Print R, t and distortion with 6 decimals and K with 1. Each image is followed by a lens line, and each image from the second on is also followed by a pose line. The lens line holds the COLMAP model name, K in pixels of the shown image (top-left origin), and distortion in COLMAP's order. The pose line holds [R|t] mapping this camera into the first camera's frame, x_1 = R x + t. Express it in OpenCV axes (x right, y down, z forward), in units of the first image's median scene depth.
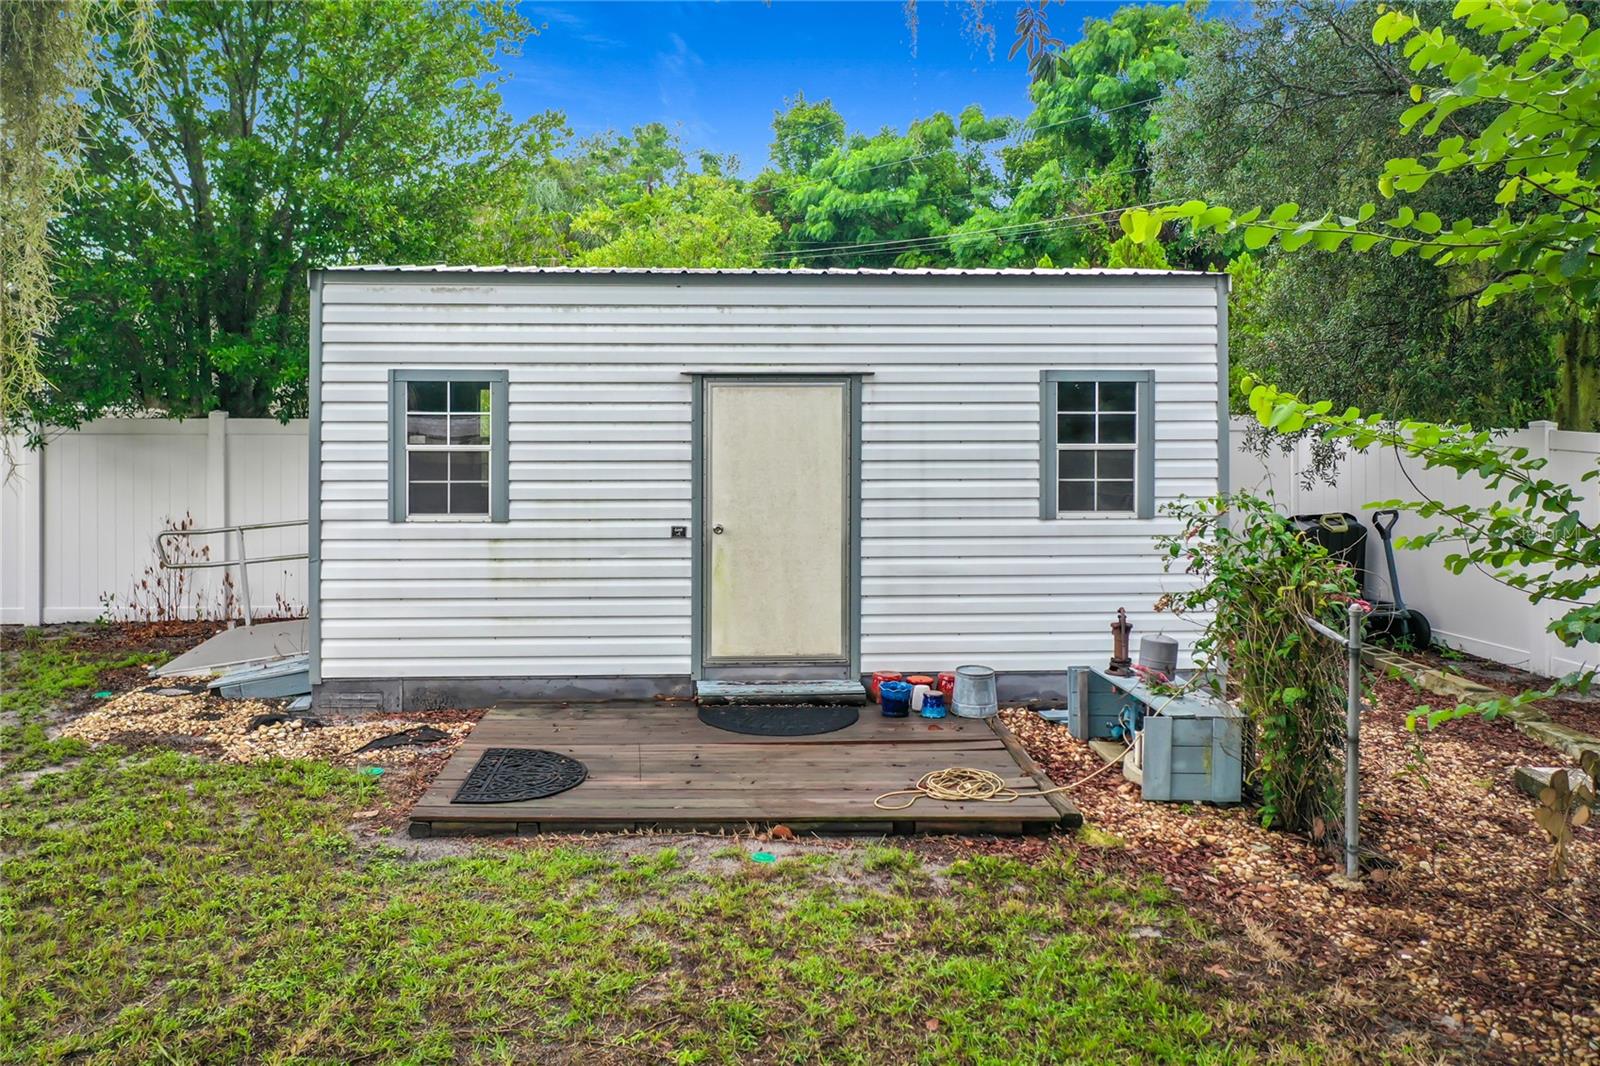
lens RADIAL K [[1249.6, 0, 800.0], [0, 1249.6, 533.0], [0, 0, 1]] dist [-0.001551, -0.000233]
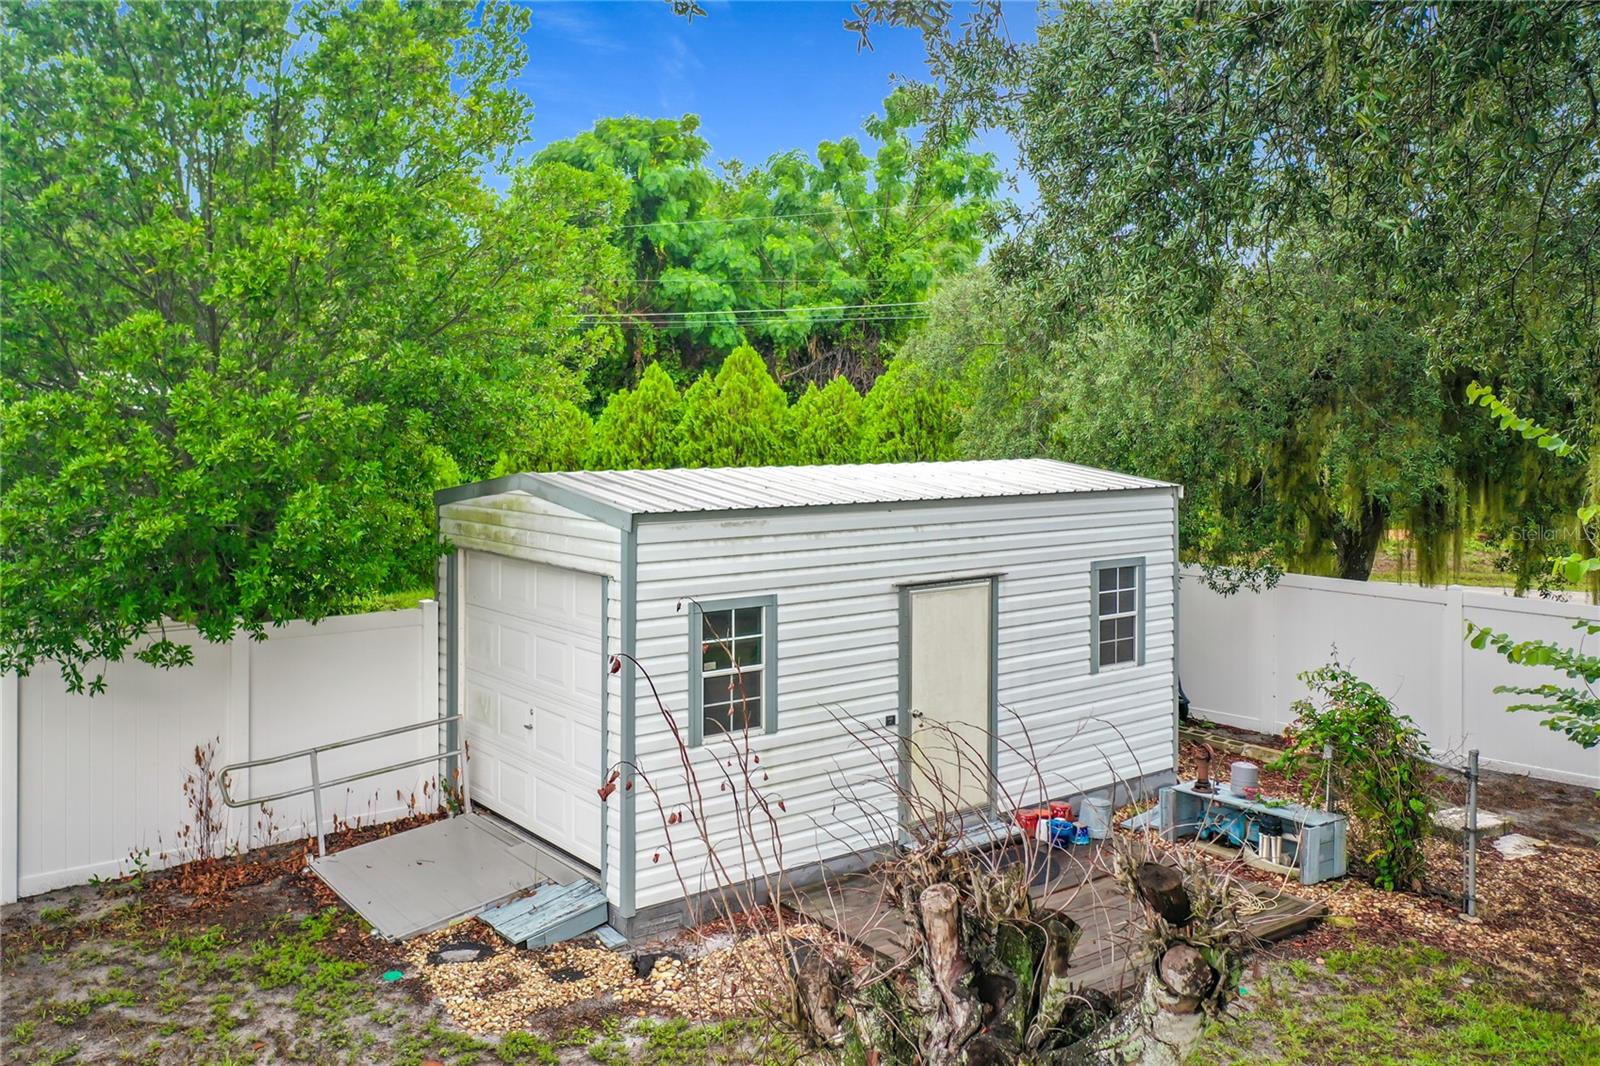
lens RADIAL K [[1391.9, 0, 800.0], [0, 1391.9, 533.0], [0, 0, 1]] dist [-0.263746, -0.000148]
pose [[0.826314, -0.061129, 0.559882, -0.866119], [0.172576, 0.973756, -0.148384, 0.004875], [-0.536118, 0.219234, 0.815178, -0.042169]]
